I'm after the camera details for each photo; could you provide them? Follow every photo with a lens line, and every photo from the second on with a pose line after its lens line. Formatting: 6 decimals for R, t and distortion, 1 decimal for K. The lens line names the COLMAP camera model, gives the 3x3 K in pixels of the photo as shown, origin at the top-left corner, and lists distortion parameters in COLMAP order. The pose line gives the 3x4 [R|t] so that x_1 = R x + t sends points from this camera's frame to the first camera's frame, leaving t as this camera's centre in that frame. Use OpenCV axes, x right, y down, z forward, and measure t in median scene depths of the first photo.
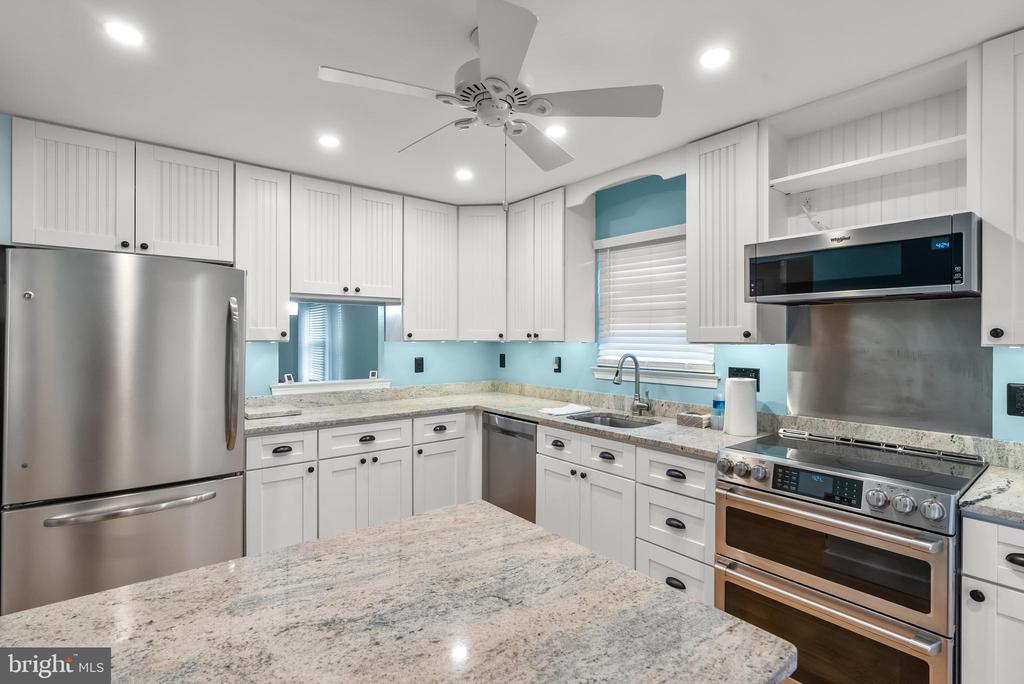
lens RADIAL K [[491.9, 0, 513.4], [0, 491.9, 336.3], [0, 0, 1]] dist [0.002113, -0.000325]
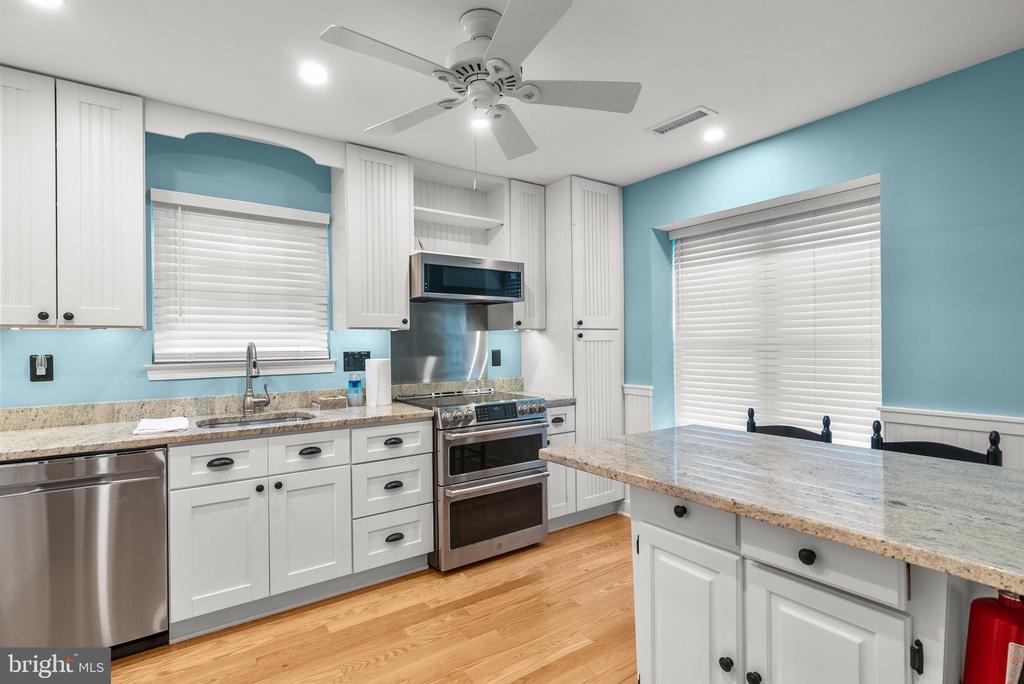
lens RADIAL K [[491.9, 0, 514.6], [0, 491.9, 345.5], [0, 0, 1]] dist [0.002113, -0.000325]
pose [[0.059979, -0.006745, 0.998177, -0.653459], [0.009551, 0.999935, 0.006183, 0.044870], [-0.998154, 0.009162, 0.060040, 0.541468]]
